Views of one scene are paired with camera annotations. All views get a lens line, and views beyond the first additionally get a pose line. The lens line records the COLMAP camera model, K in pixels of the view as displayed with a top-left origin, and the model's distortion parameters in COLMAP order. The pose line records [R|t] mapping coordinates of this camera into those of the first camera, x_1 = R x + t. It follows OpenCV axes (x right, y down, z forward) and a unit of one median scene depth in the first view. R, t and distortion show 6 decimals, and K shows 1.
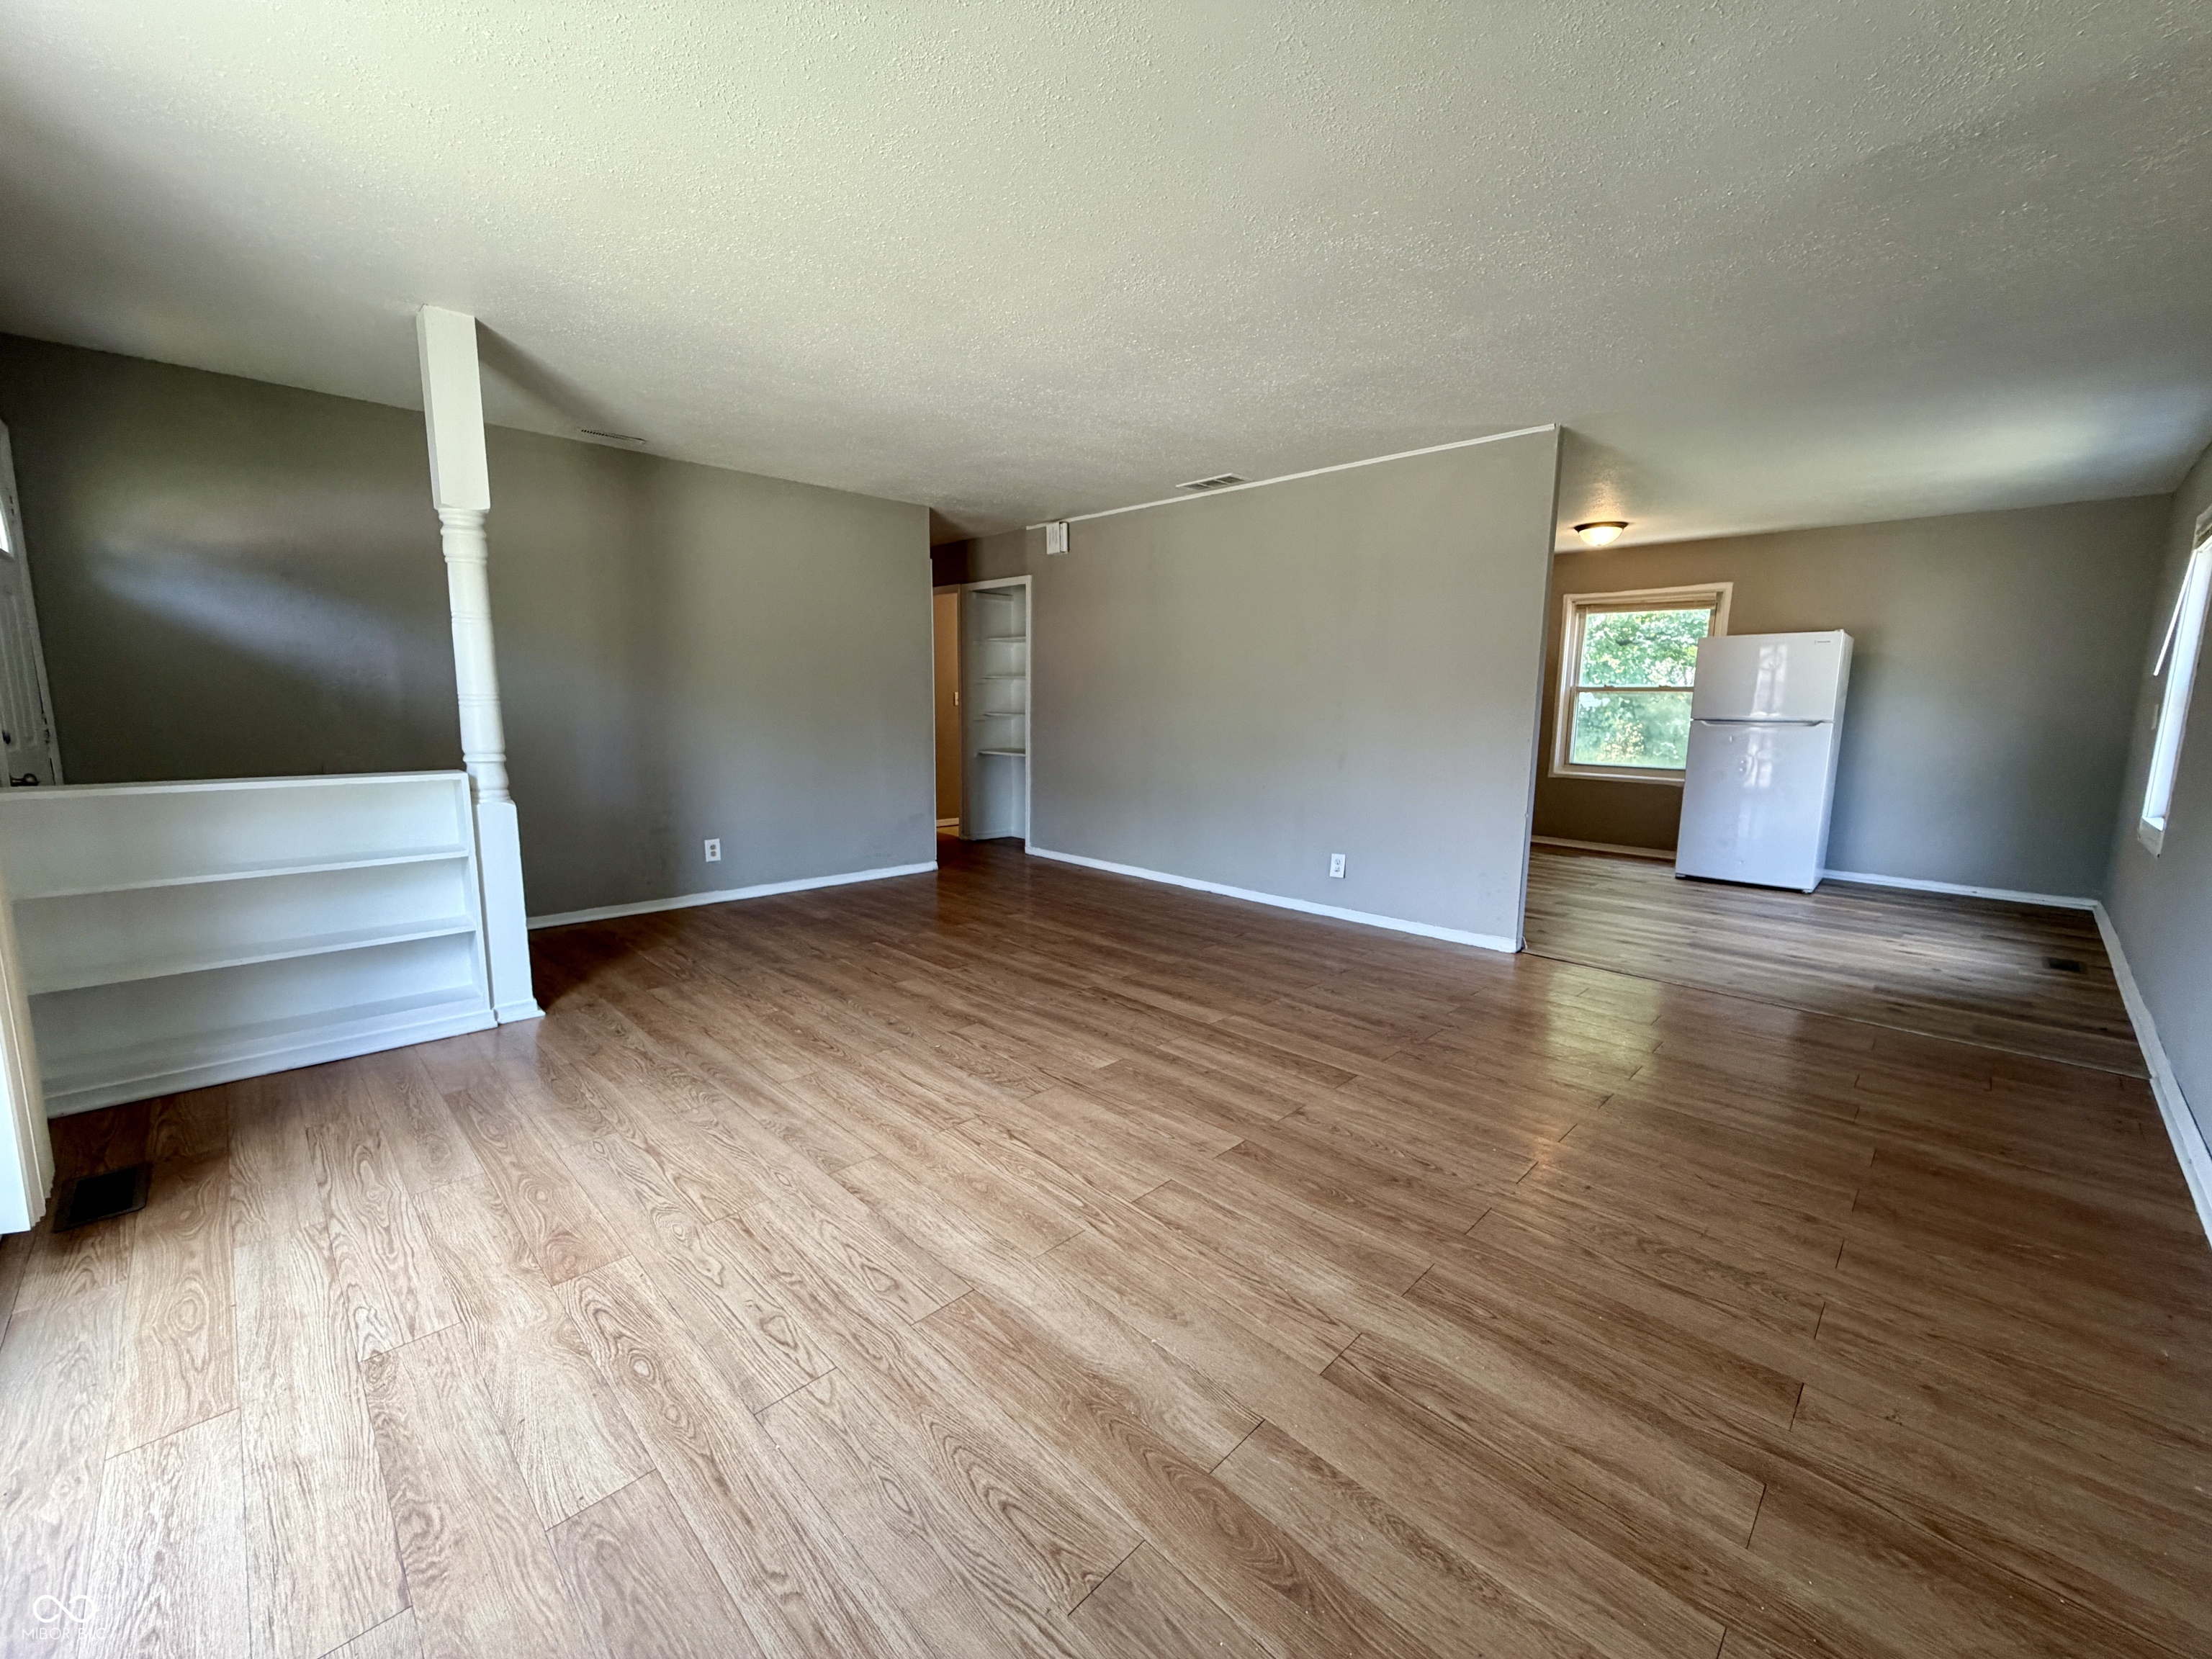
lens RADIAL K [[888.4, 0, 1106.7], [0, 888.4, 827.1], [0, 0, 1]] dist [0.001300, -0.000114]
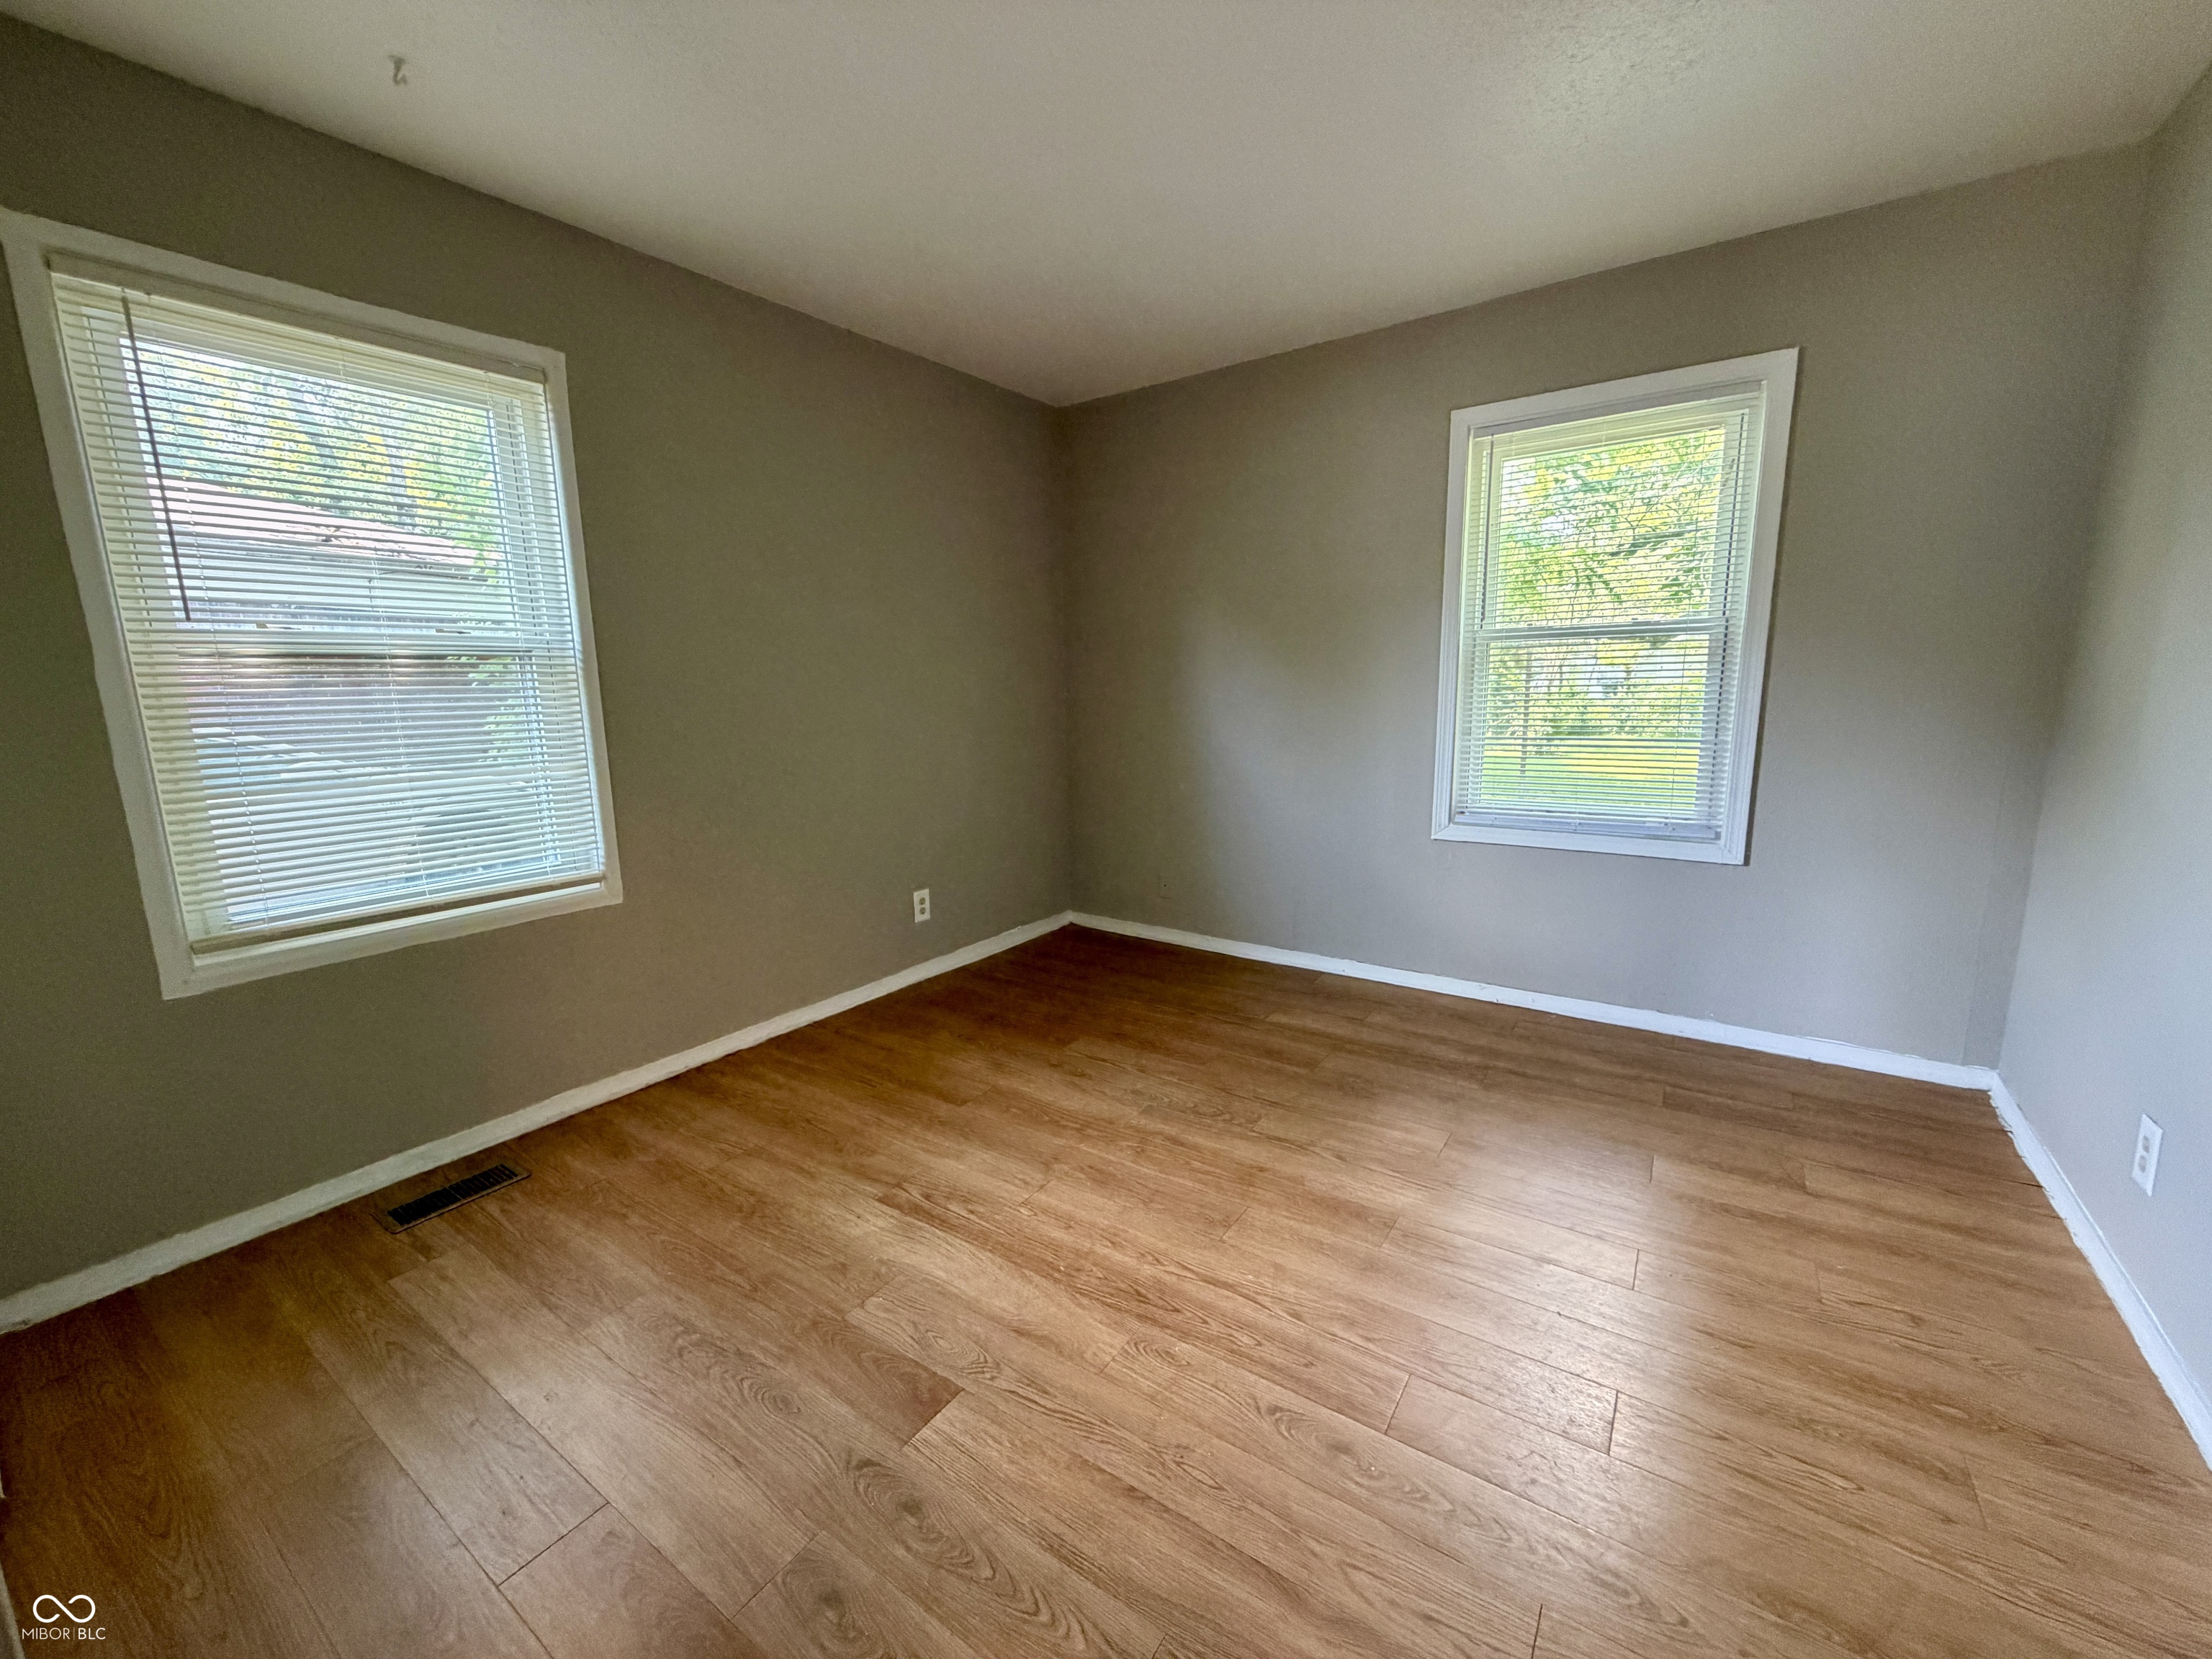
lens RADIAL K [[888.4, 0, 1110.8], [0, 888.4, 835.1], [0, 0, 1]] dist [0.001300, -0.000114]
pose [[0.983050, -0.066609, 0.170810, -0.645951], [0.063038, 0.997666, 0.026248, -0.075236], [-0.172159, -0.015036, 0.984954, 0.287772]]
